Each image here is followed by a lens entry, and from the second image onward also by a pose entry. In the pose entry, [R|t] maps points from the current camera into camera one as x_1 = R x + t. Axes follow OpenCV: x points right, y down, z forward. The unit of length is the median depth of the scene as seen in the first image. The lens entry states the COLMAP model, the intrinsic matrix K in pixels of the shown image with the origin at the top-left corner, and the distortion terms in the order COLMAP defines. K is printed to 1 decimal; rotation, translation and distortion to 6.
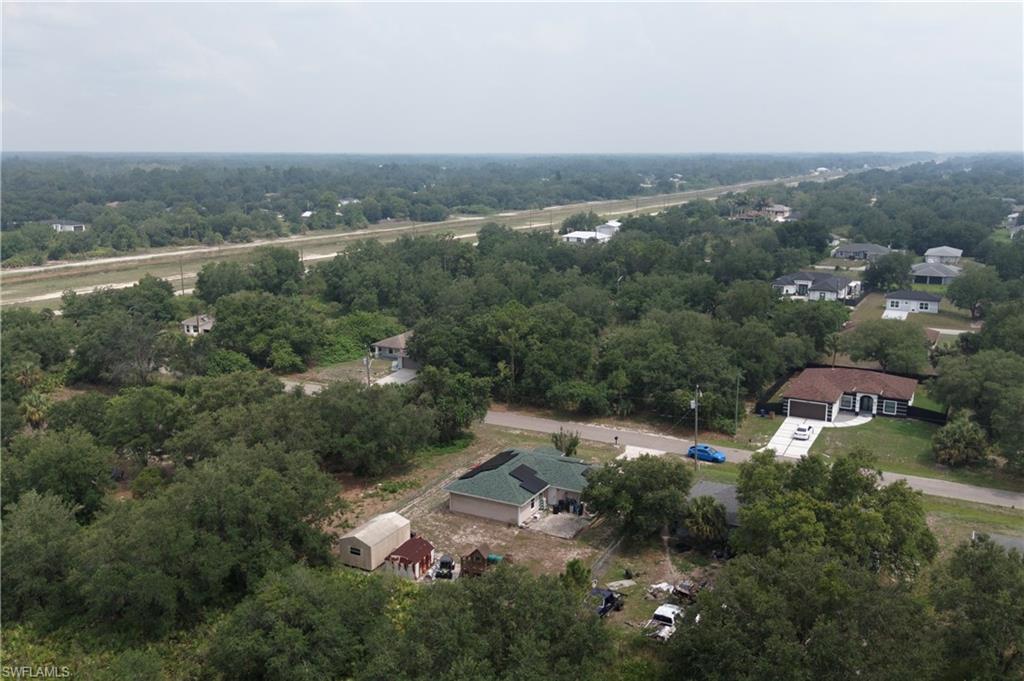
lens RADIAL K [[900.5, 0, 512.0], [0, 900.5, 340.5], [0, 0, 1]] dist [0.117442, -0.156732]
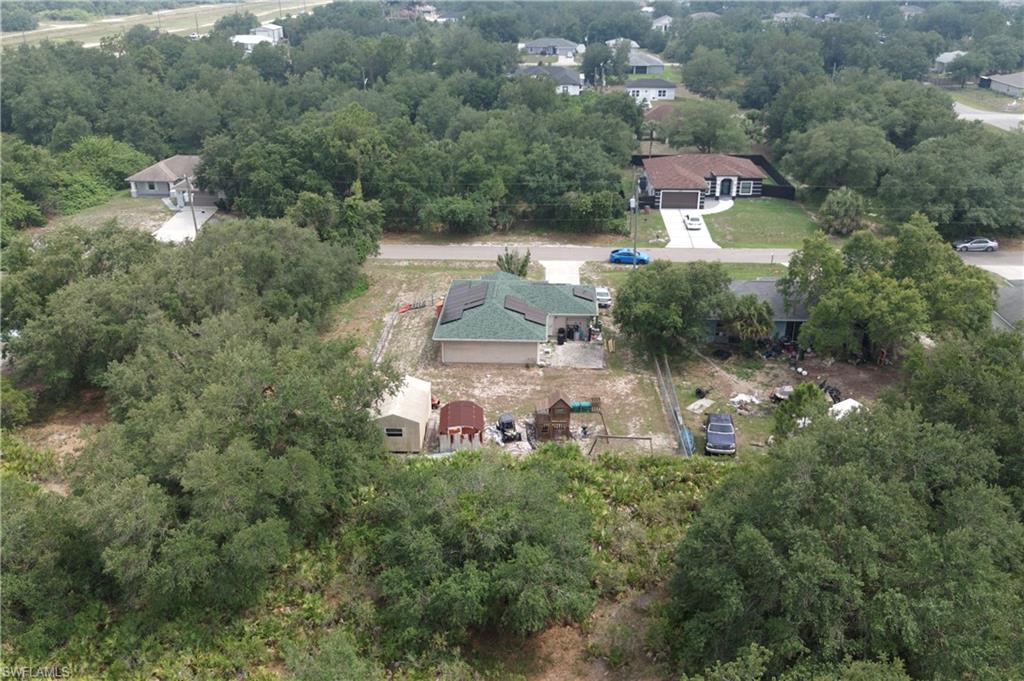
lens RADIAL K [[900.5, 0, 512.0], [0, 900.5, 340.5], [0, 0, 1]] dist [0.117442, -0.156732]
pose [[0.903056, -0.167744, 0.395414, -0.245582], [0.088270, 0.973416, 0.211355, 0.002443], [-0.420355, -0.155962, 0.893855, 0.190211]]
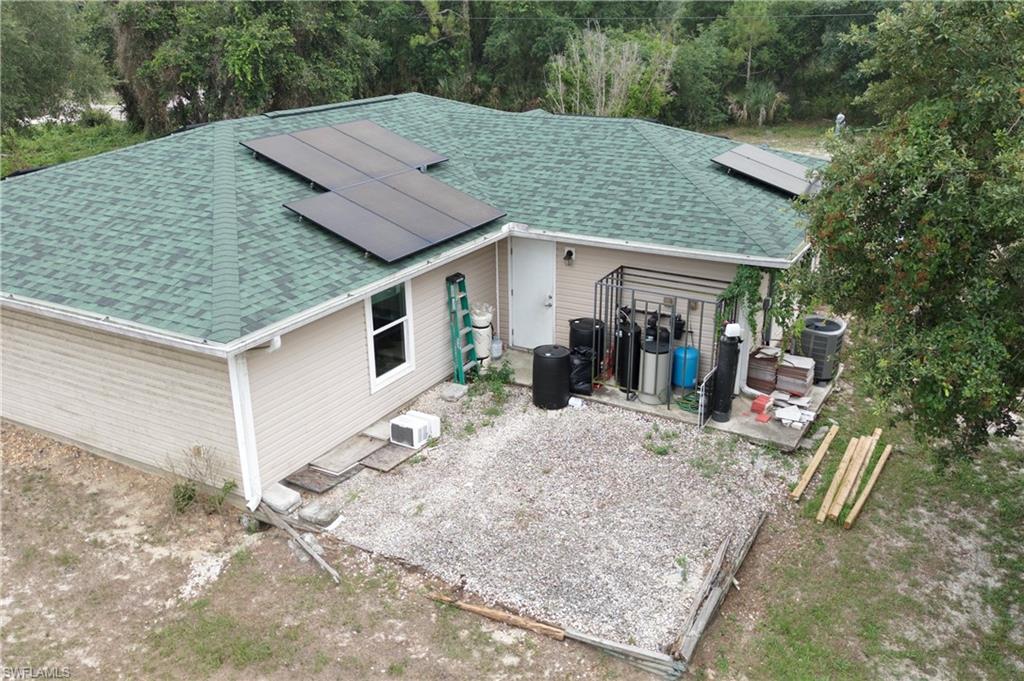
lens RADIAL K [[900.5, 0, 512.0], [0, 900.5, 340.5], [0, 0, 1]] dist [0.117442, -0.156732]
pose [[0.999715, 0.000977, -0.023848, 0.033709], [0.002663, 0.988359, 0.152115, 0.117157], [0.023719, -0.152135, 0.988075, 0.632133]]
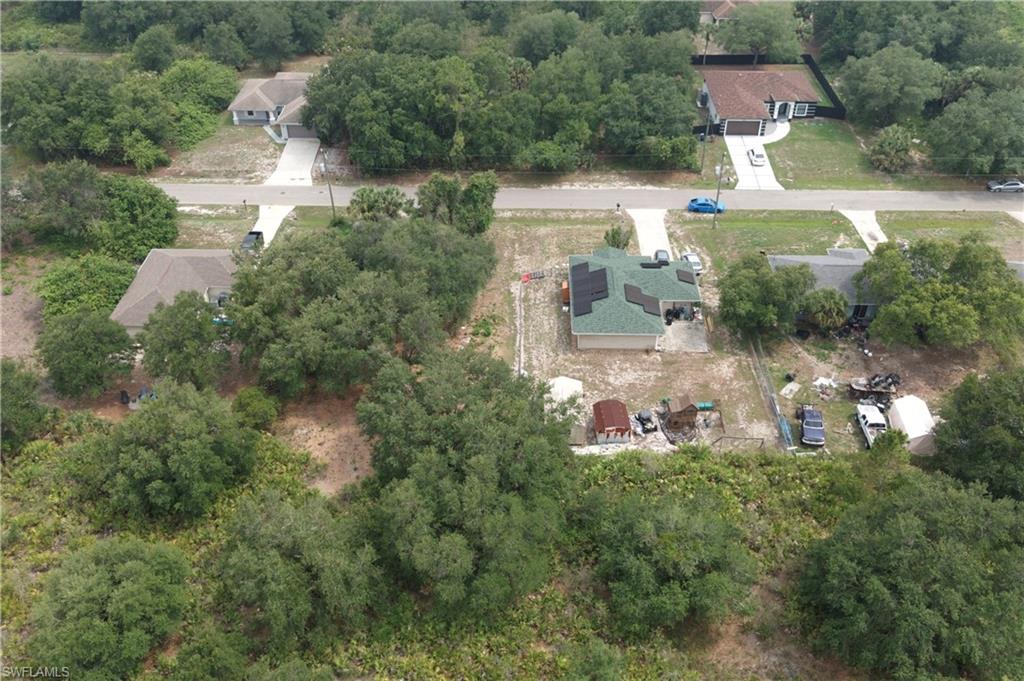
lens RADIAL K [[908.3, 0, 512.0], [0, 908.3, 340.5], [0, 0, 1]] dist [0.060285, -0.021856]
pose [[0.891419, -0.274597, 0.360513, -0.368671], [0.092564, 0.889071, 0.448314, -0.206970], [-0.443627, -0.366265, 0.817952, 0.160155]]
